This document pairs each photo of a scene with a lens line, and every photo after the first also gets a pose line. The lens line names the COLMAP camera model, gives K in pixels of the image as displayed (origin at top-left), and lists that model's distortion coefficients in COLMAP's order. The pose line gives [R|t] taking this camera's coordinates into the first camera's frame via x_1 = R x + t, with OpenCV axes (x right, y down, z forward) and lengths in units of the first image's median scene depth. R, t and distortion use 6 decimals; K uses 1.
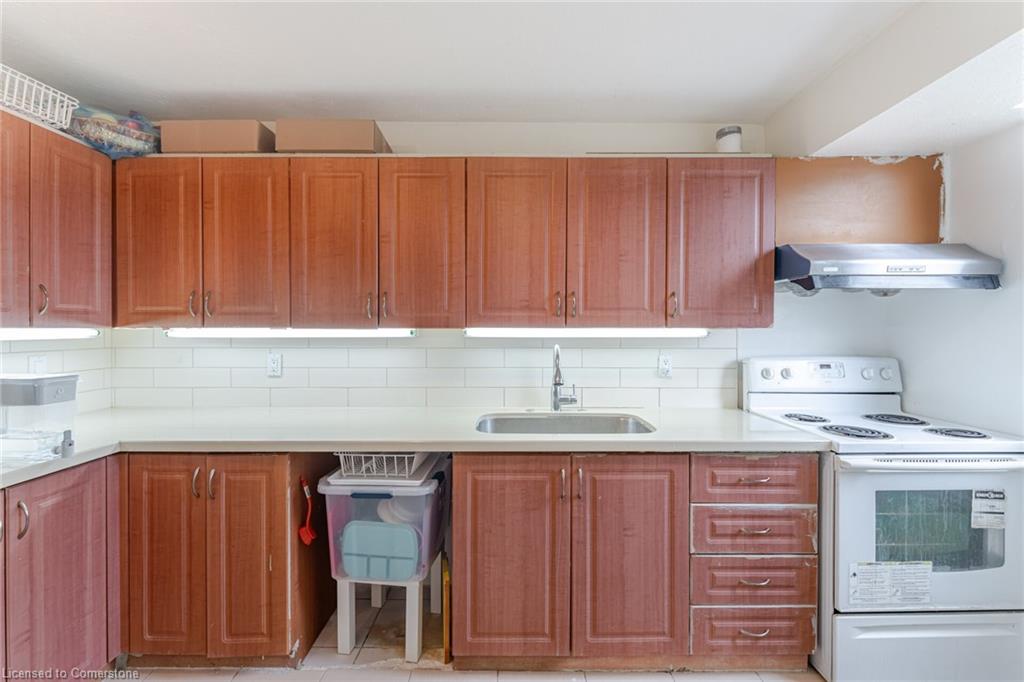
lens RADIAL K [[421.9, 0, 518.4], [0, 421.9, 327.0], [0, 0, 1]] dist [-0.001010, -0.000347]
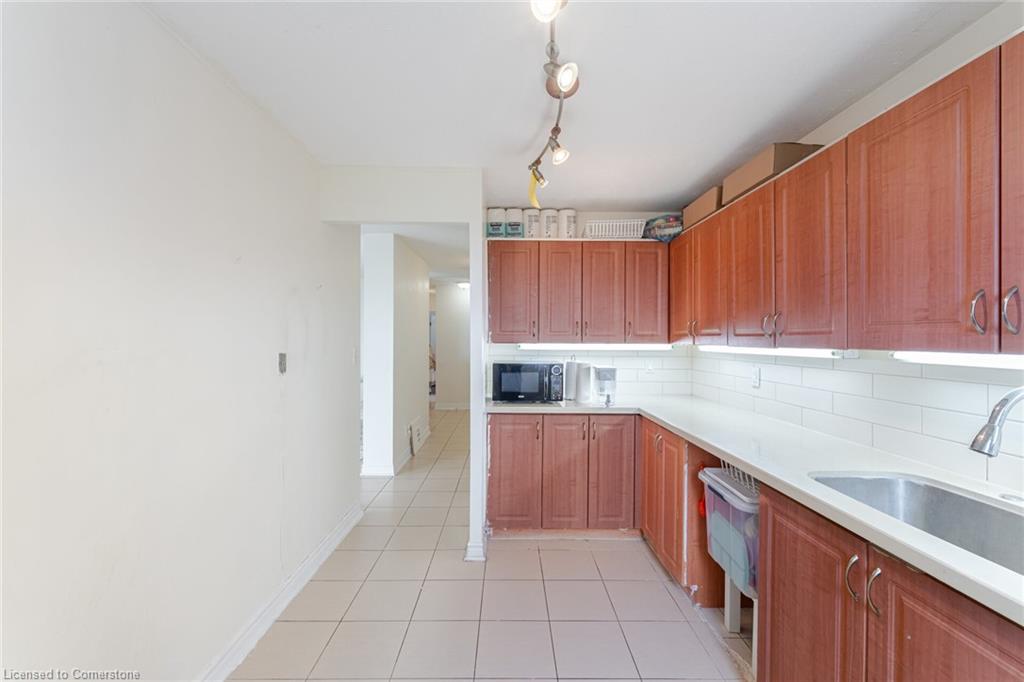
lens RADIAL K [[421.9, 0, 512.8], [0, 421.9, 340.7], [0, 0, 1]] dist [-0.001010, -0.000347]
pose [[-0.003776, 0.003686, -0.999986, 0.751185], [-0.003086, 0.999988, 0.003698, -0.017374], [0.999988, 0.003100, -0.003764, 0.414255]]
